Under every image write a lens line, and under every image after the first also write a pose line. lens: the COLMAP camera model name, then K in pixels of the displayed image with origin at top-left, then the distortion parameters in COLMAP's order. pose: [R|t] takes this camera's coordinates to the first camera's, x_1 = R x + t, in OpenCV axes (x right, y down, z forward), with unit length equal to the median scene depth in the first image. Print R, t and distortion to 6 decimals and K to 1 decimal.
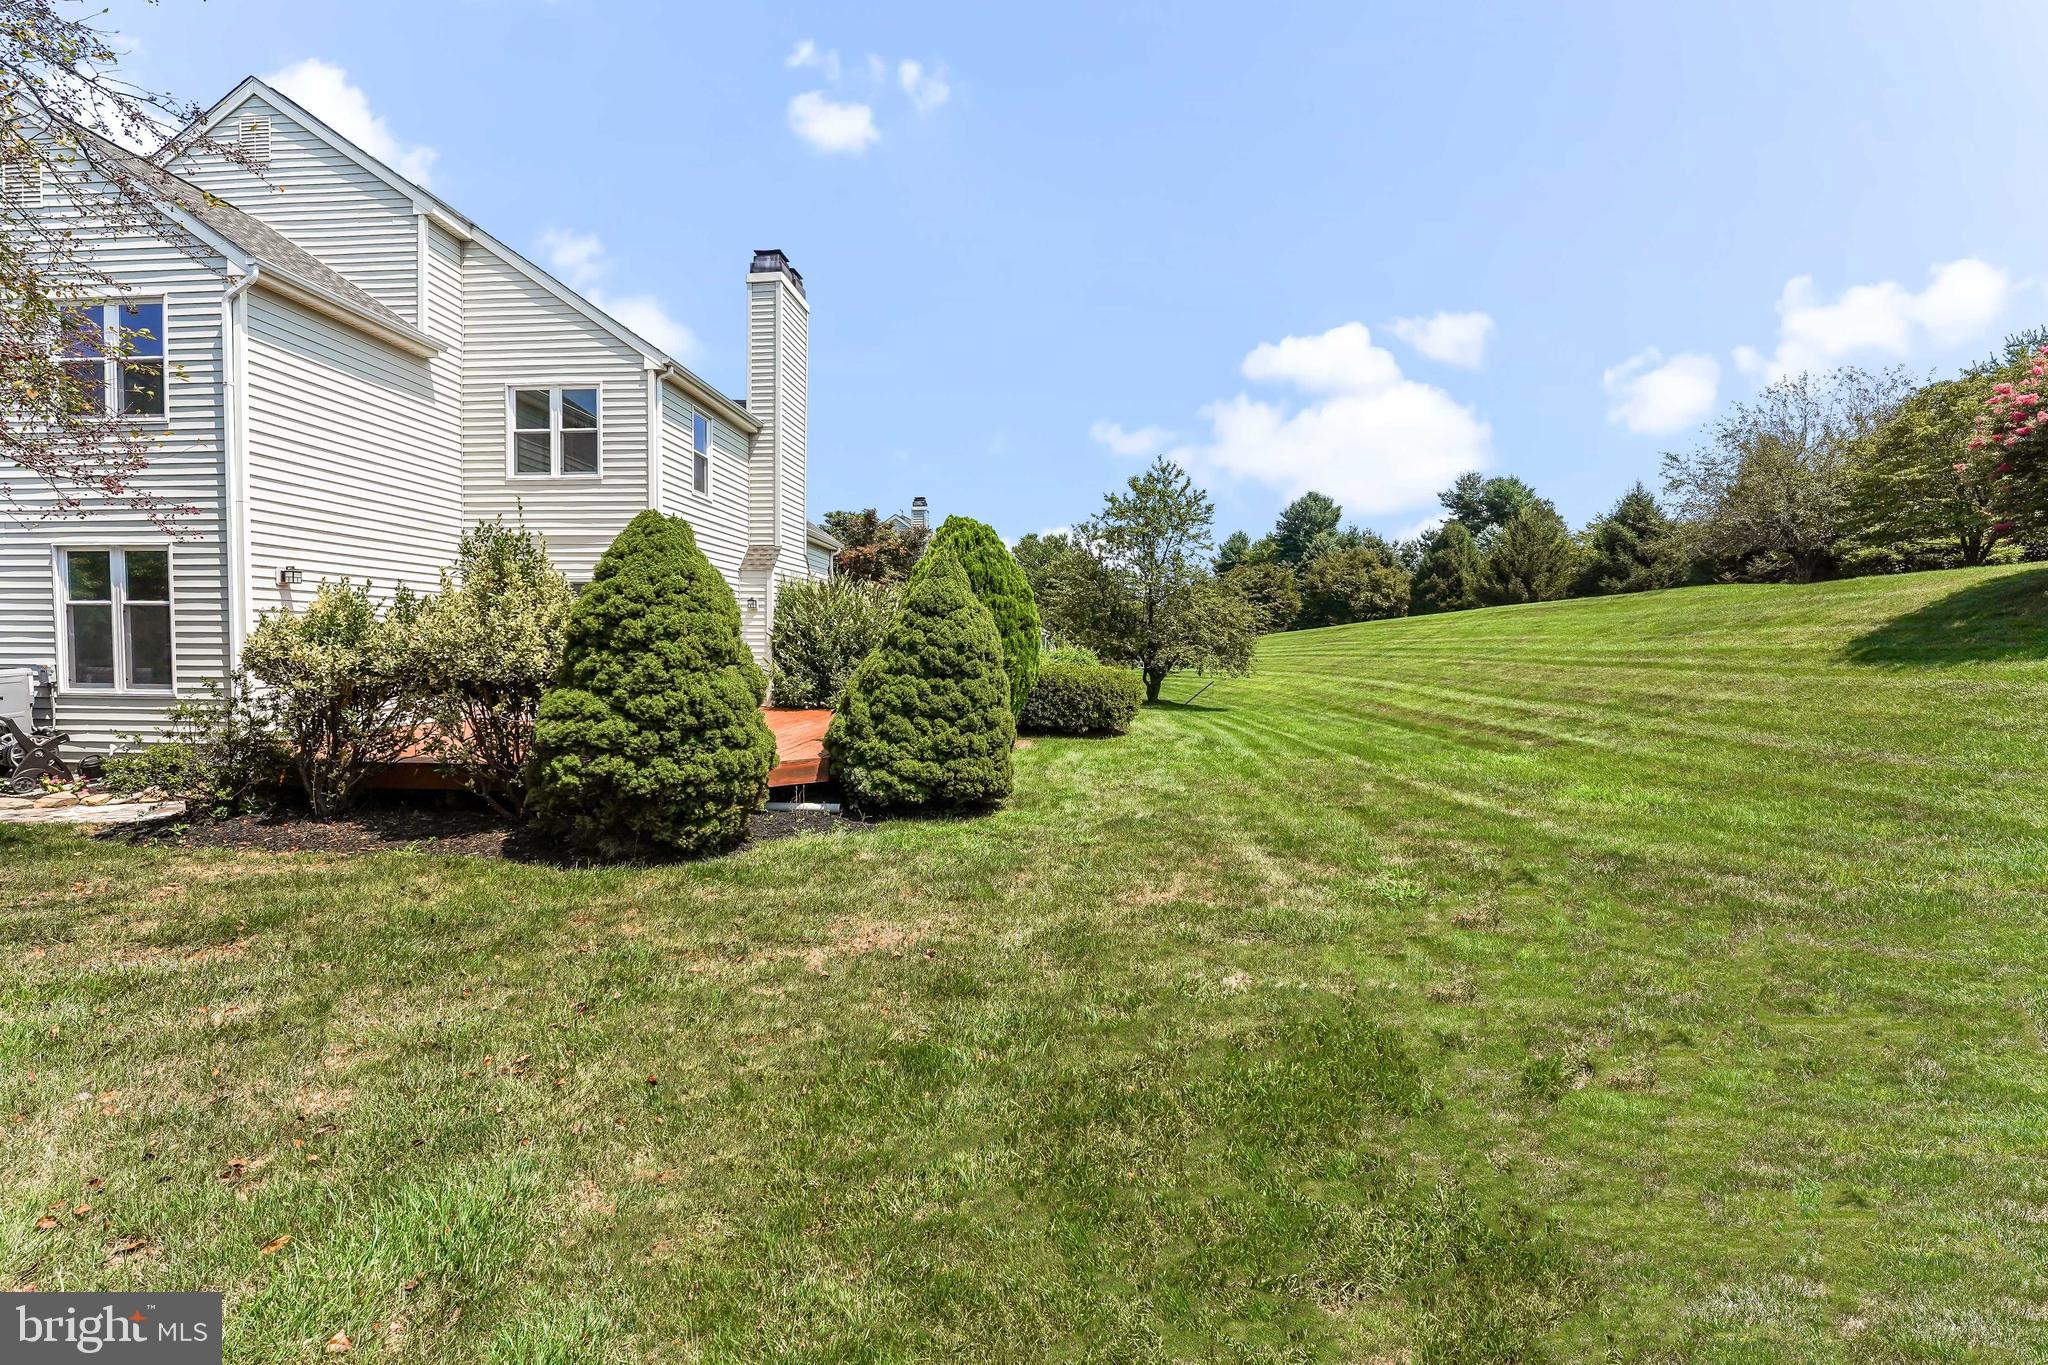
lens RADIAL K [[839.7, 0, 1015.6], [0, 839.7, 698.4], [0, 0, 1]] dist [-0.002581, -0.000489]
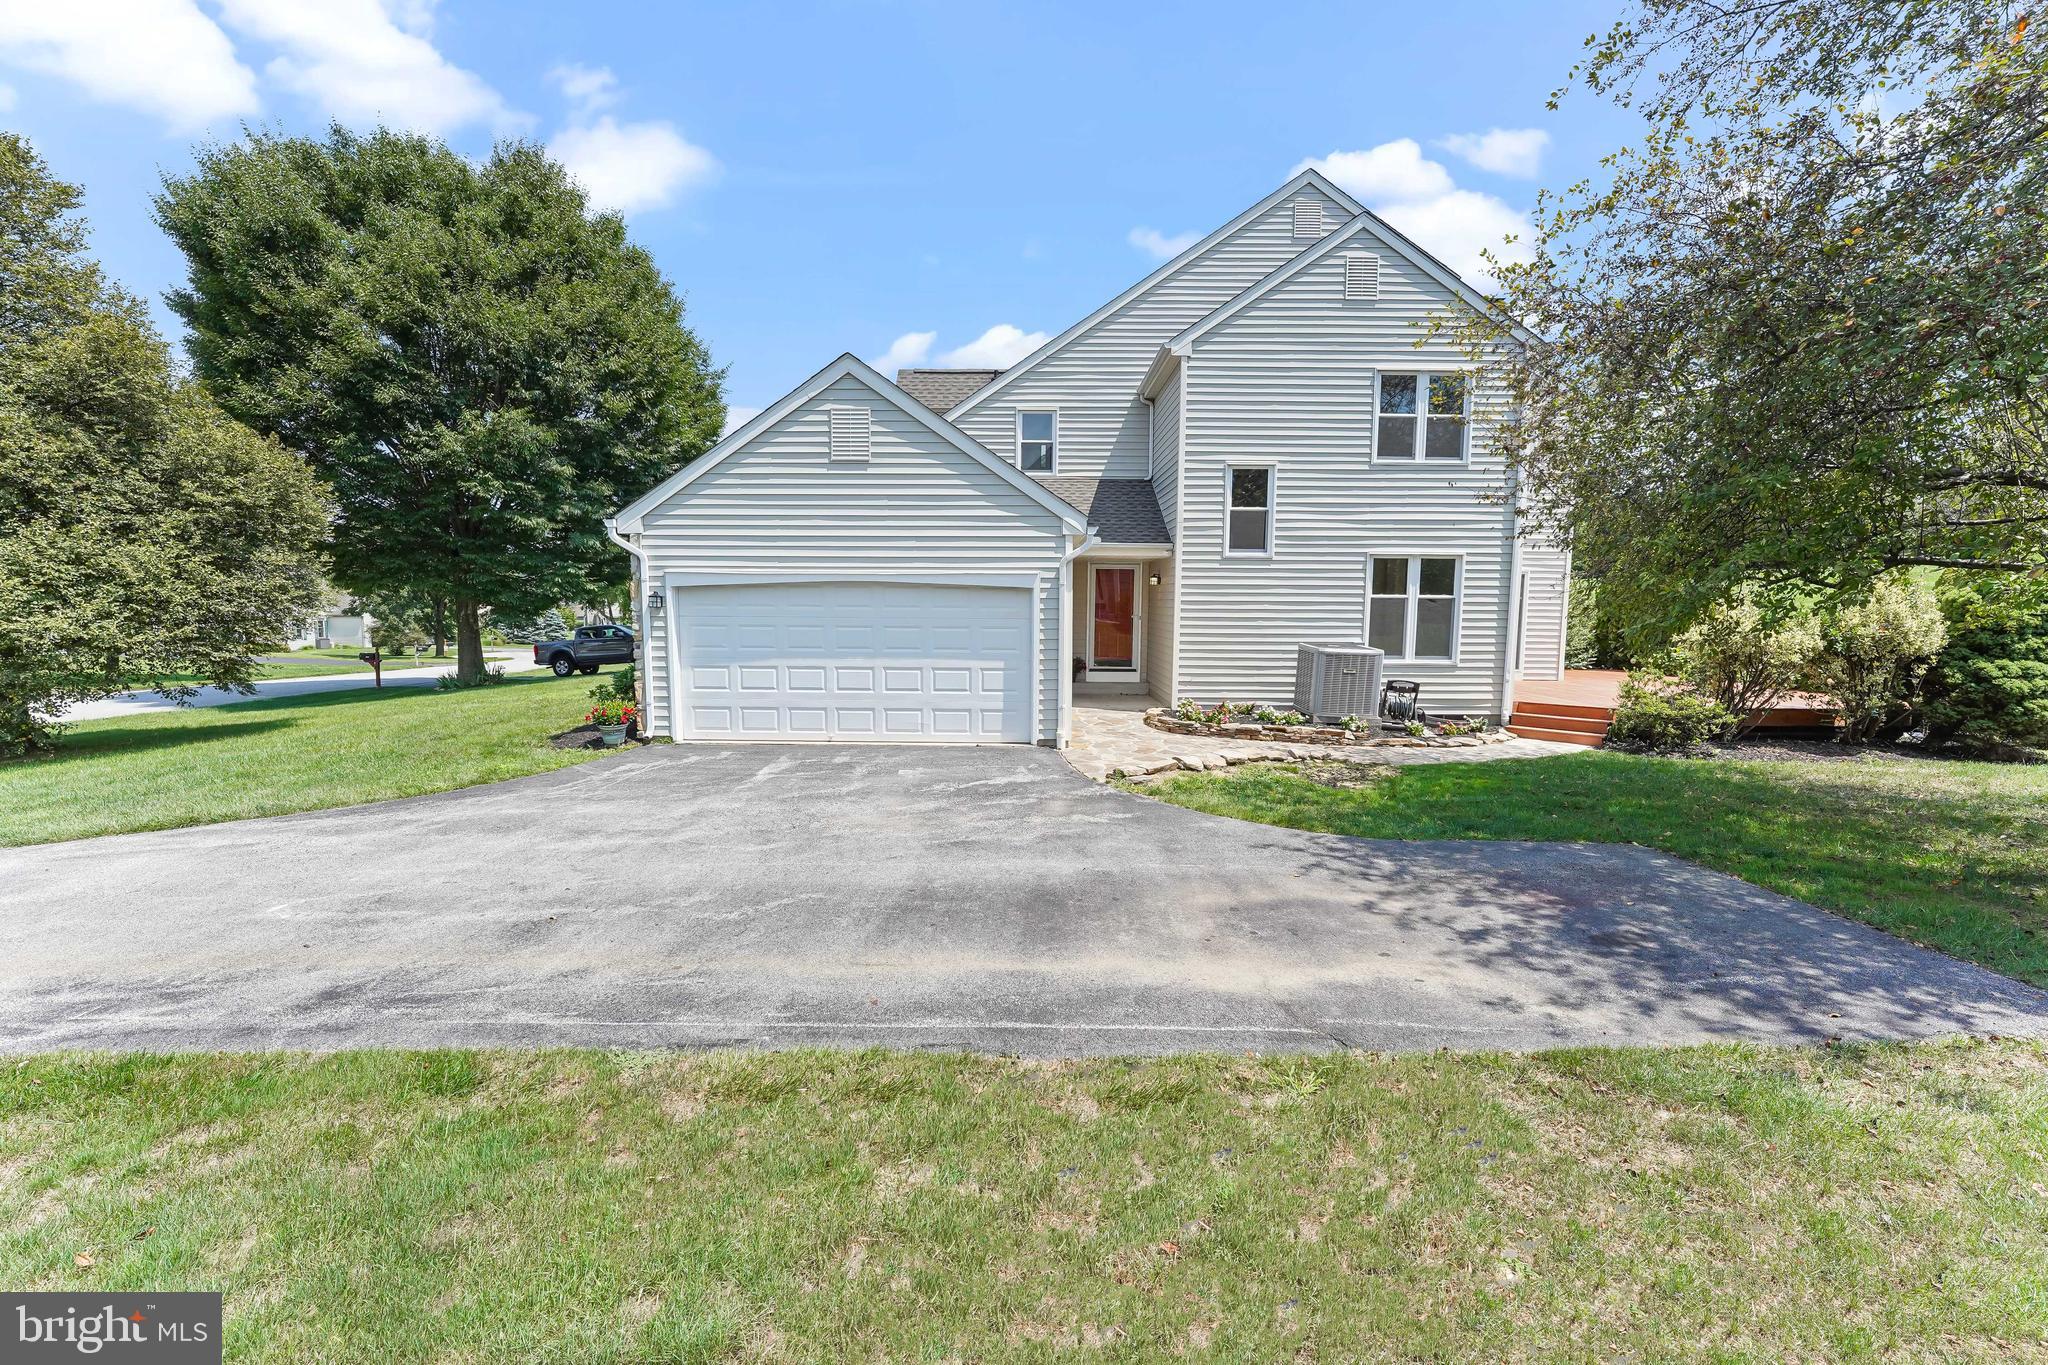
lens RADIAL K [[839.7, 0, 1008.1], [0, 839.7, 700.6], [0, 0, 1]] dist [-0.002581, -0.000489]
pose [[0.993240, -0.020044, 0.114332, -1.818354], [0.012013, 0.997439, 0.070505, -0.046882], [-0.115452, -0.068655, 0.990938, -0.291027]]
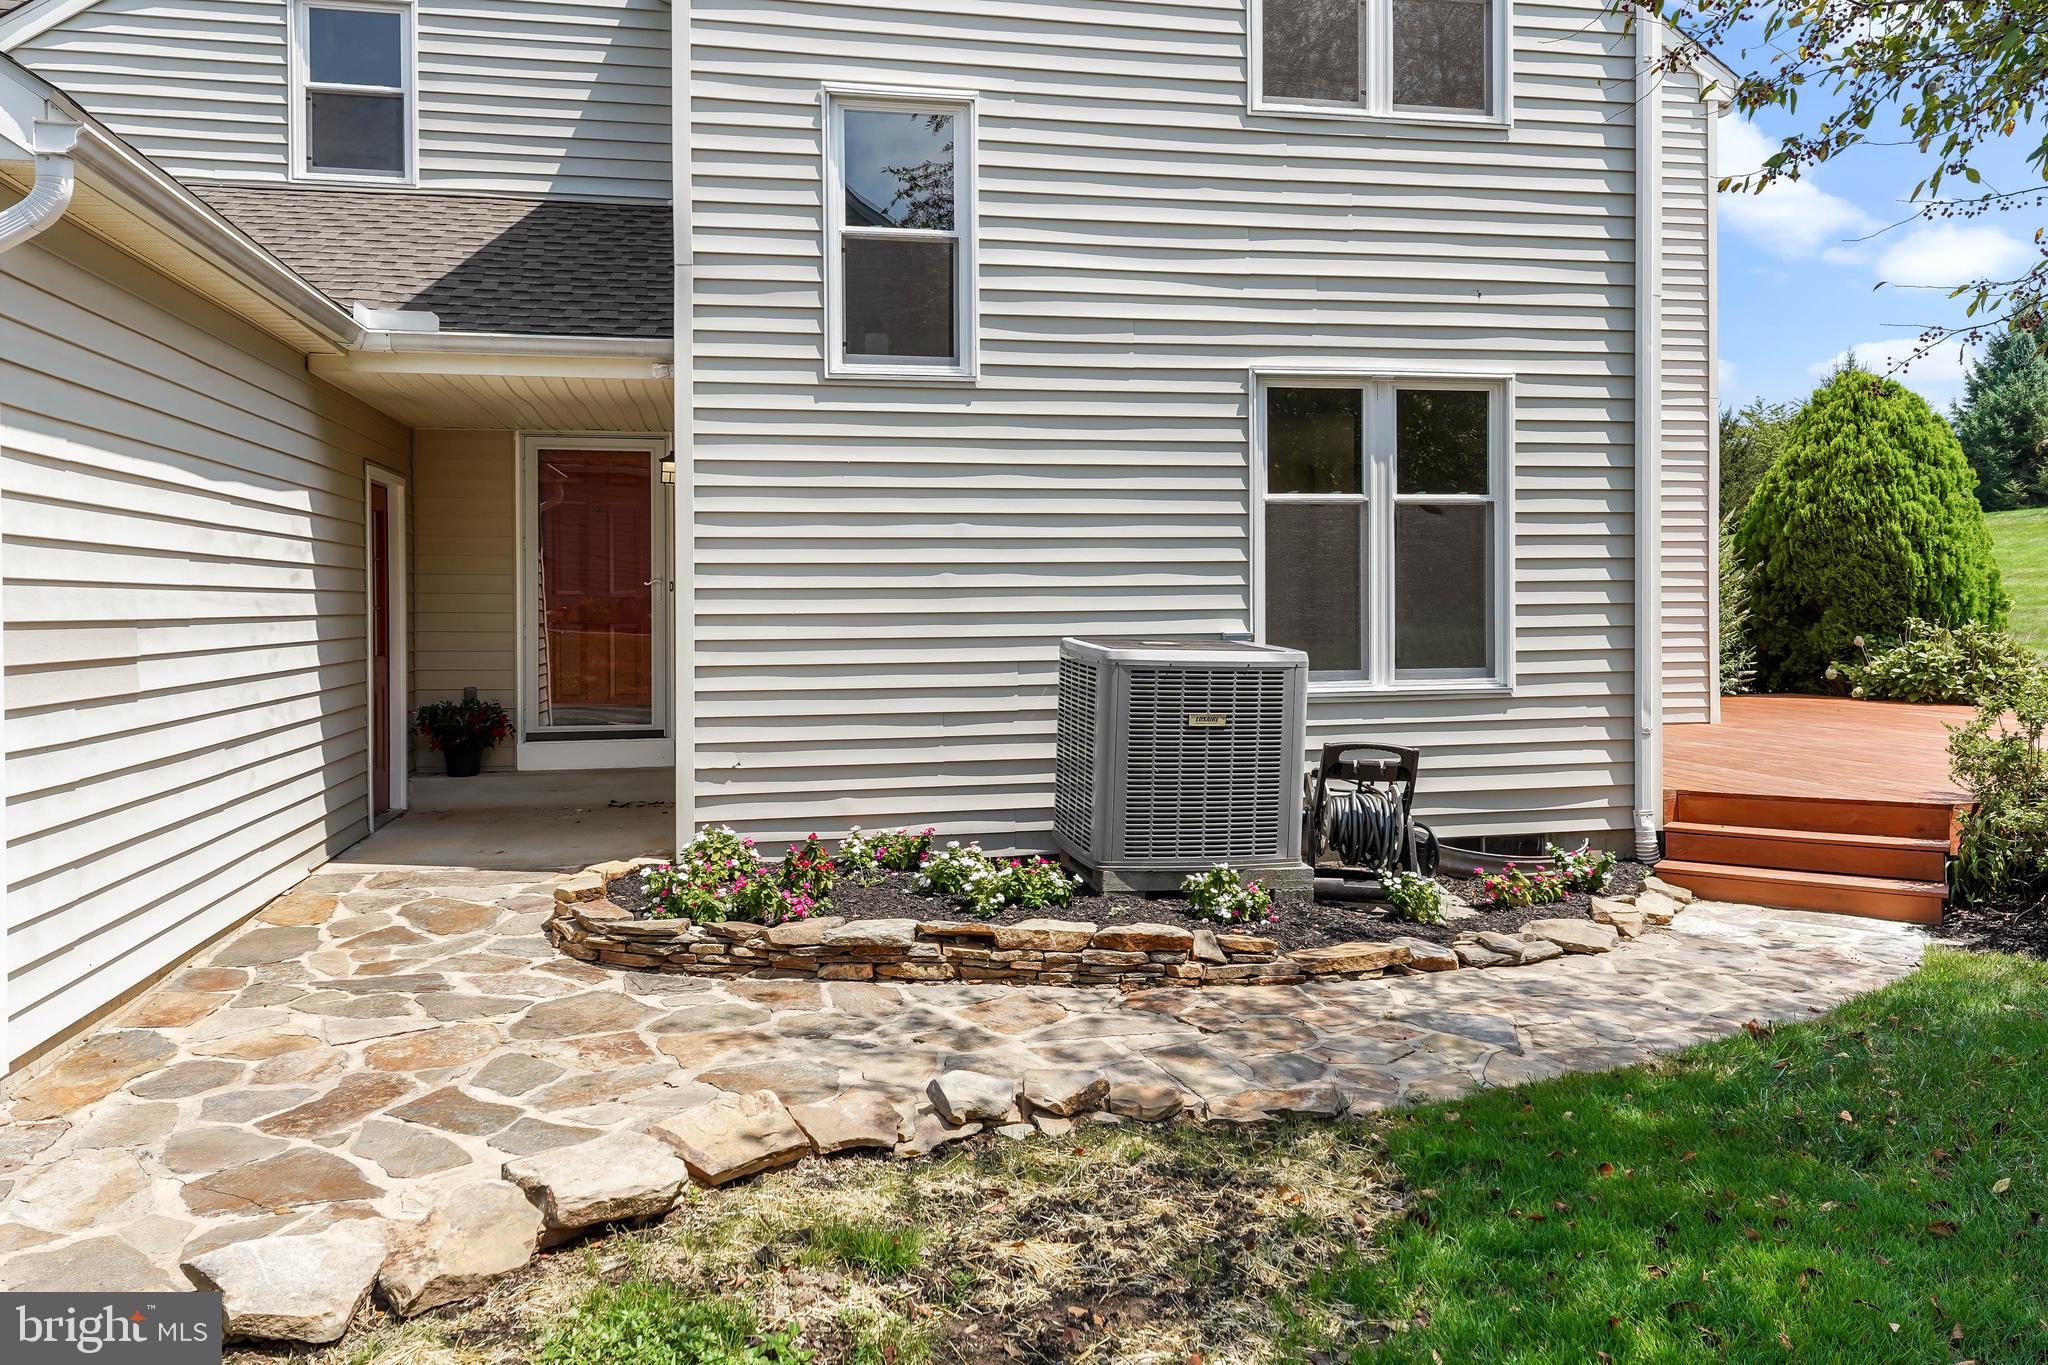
lens RADIAL K [[1330.7, 0, 1027.5], [0, 1330.7, 671.6], [0, 0, 1]] dist [0.046485, -0.000178]
pose [[0.950293, -0.036779, 0.309176, -1.442713], [0.037482, 0.999291, 0.003669, -0.024883], [-0.309091, 0.008102, 0.950998, 0.323260]]
